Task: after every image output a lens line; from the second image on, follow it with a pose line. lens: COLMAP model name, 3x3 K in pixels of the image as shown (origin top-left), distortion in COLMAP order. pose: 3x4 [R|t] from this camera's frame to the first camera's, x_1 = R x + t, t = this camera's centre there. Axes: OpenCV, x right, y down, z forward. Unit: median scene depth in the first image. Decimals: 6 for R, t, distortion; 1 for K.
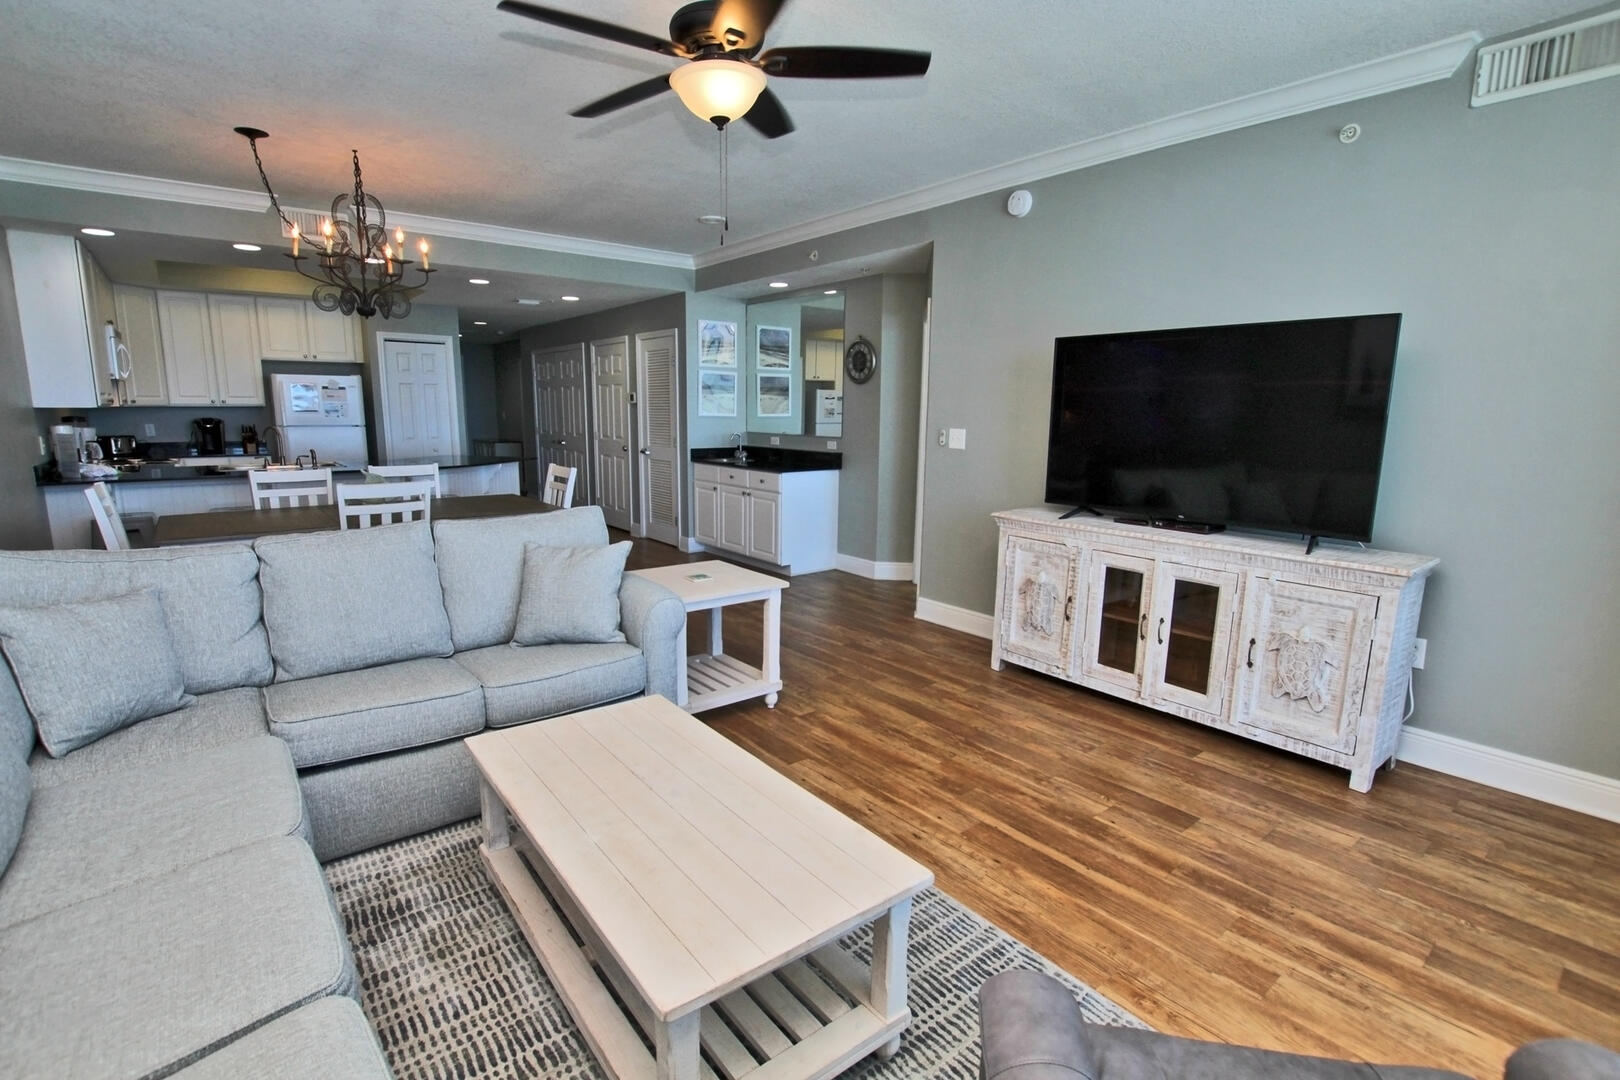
lens RADIAL K [[750.0, 0, 808.9], [0, 750.0, 544.4], [0, 0, 1]] dist [-0.030187, 0.004211]
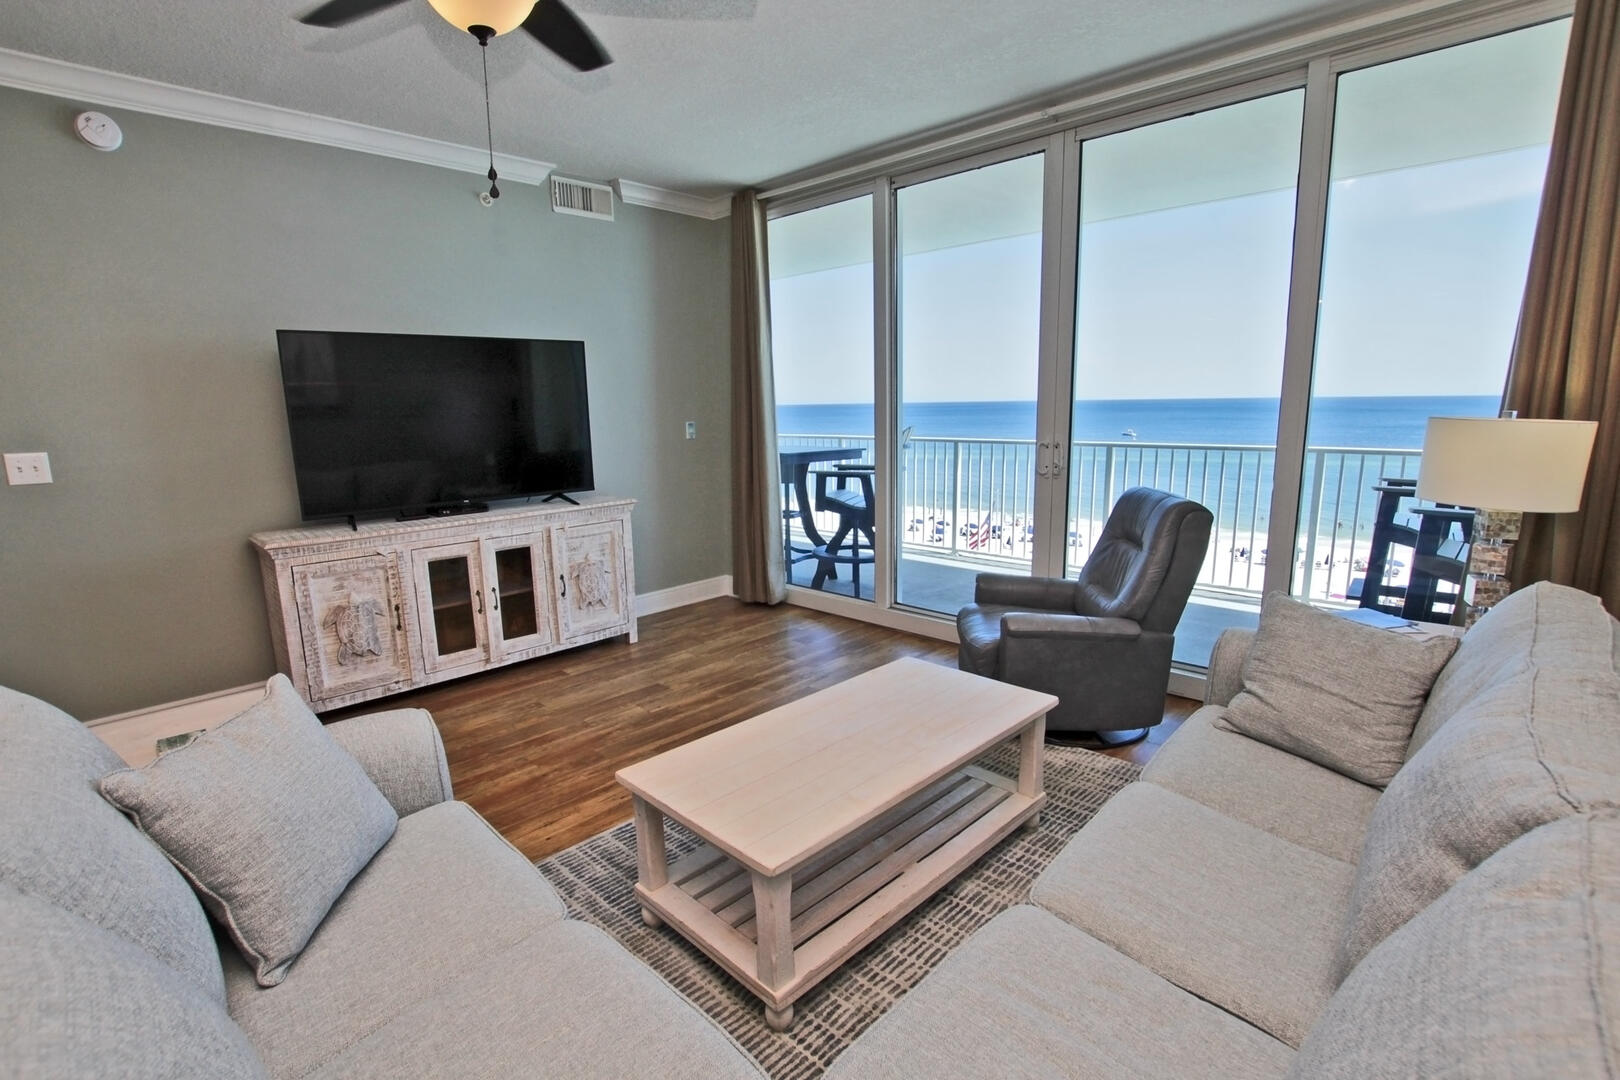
lens RADIAL K [[750.0, 0, 807.8], [0, 750.0, 543.7], [0, 0, 1]] dist [-0.030187, 0.004211]
pose [[-0.119461, -0.191335, 0.974228, -0.662657], [0.194459, 0.957740, 0.211942, -0.110878], [-0.973609, 0.214766, -0.077206, 0.568591]]
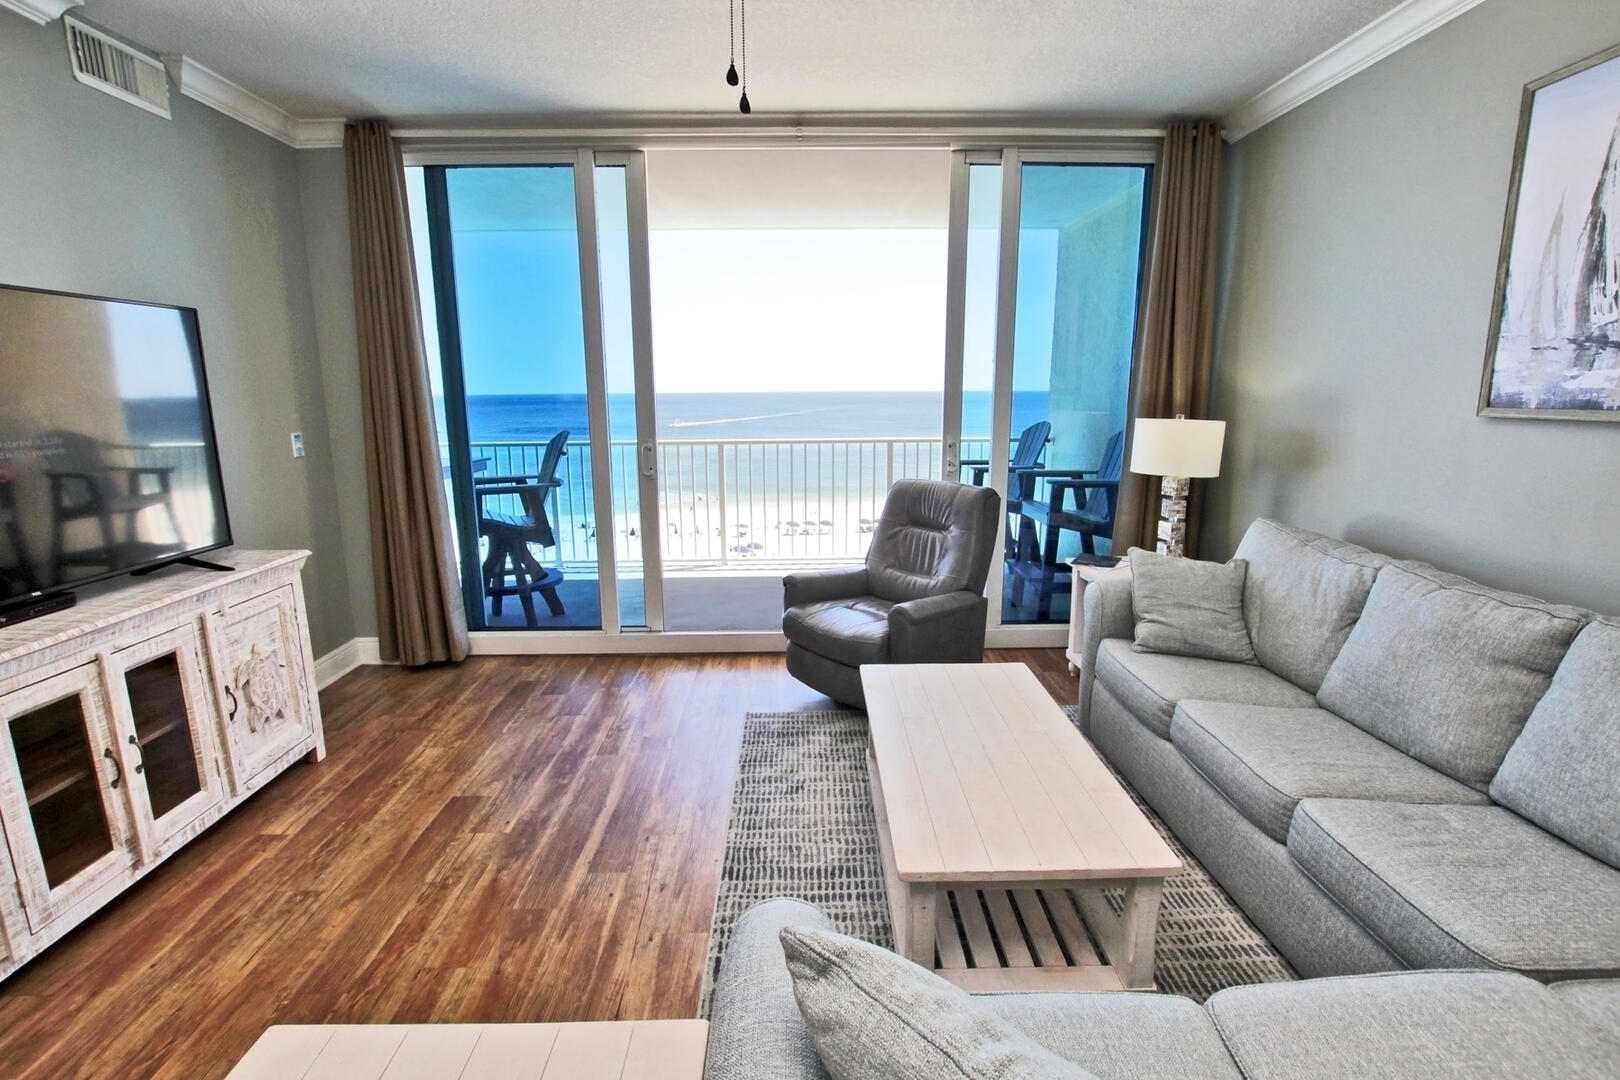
lens RADIAL K [[750.0, 0, 805.6], [0, 750.0, 545.0], [0, 0, 1]] dist [-0.030187, 0.004211]
pose [[-0.788016, -0.130472, 0.601671, -0.340487], [0.107392, 0.933172, 0.343011, -0.203712], [-0.606215, 0.334913, -0.721343, 0.993881]]
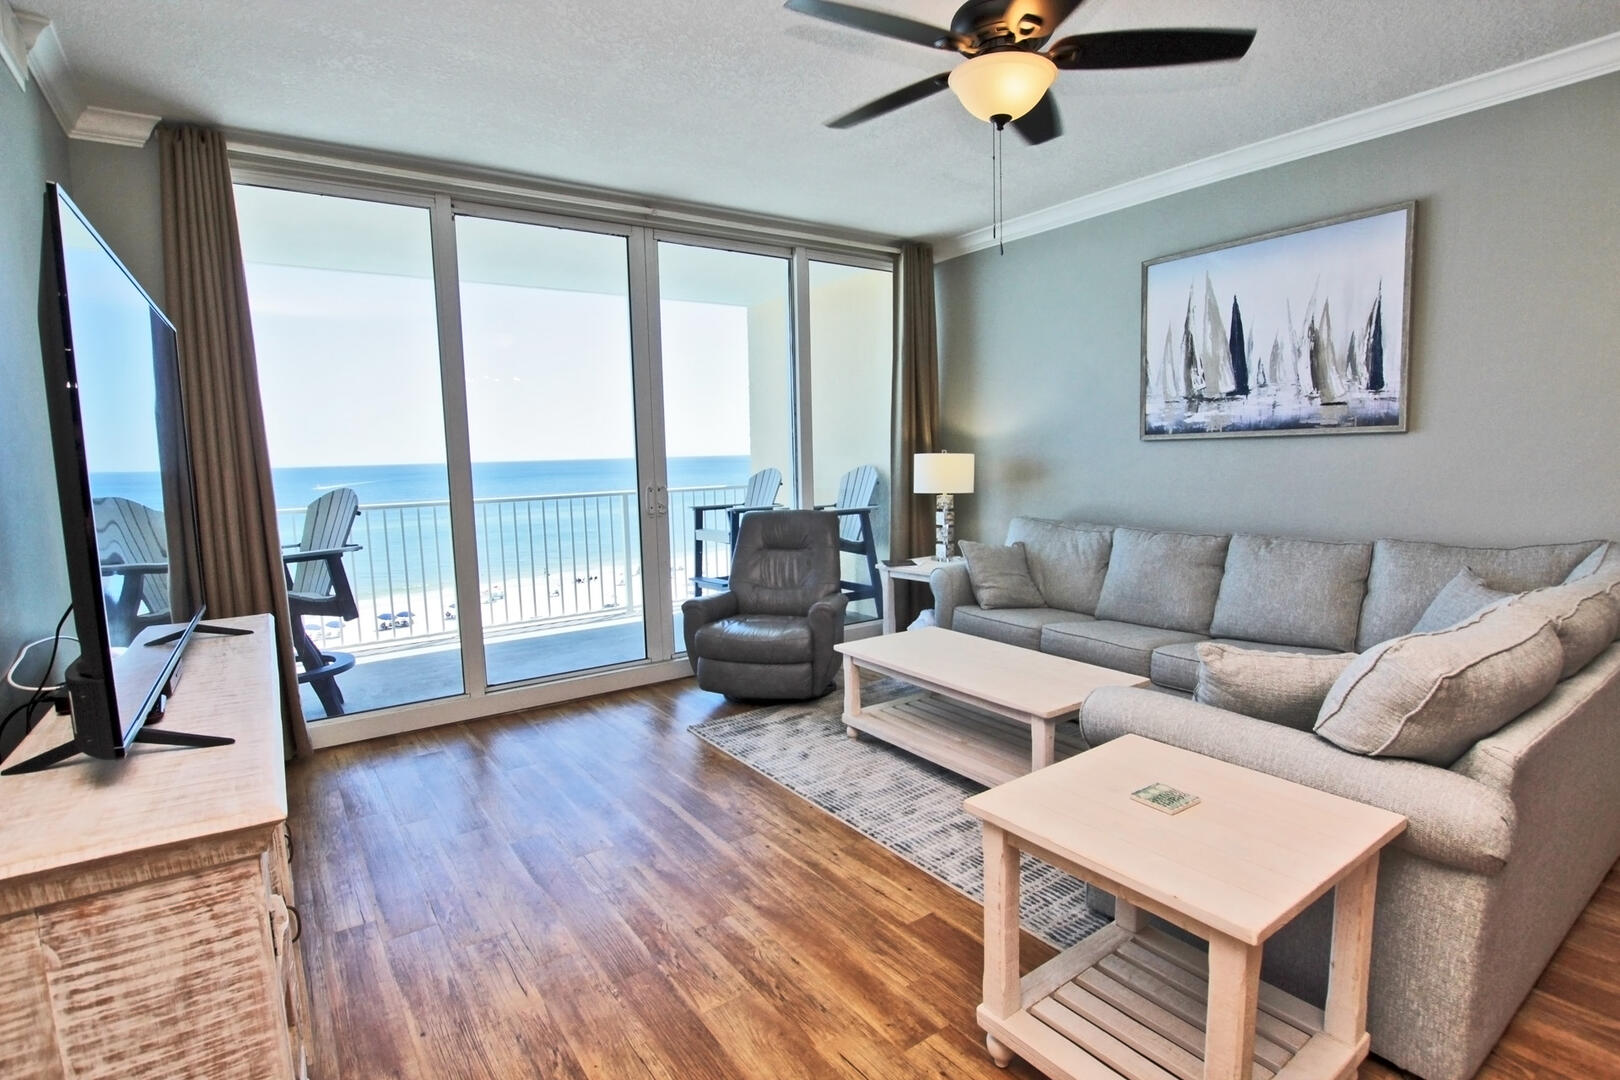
lens RADIAL K [[805.1, 0, 802.1], [0, 805.1, 539.0], [0, 0, 1]] dist [-0.020834, 0.000729]
pose [[-0.997271, 0.004952, 0.073656, 0.035528], [0.025731, 0.958493, 0.283951, -0.245028], [-0.069192, 0.285072, -0.956005, 1.408336]]
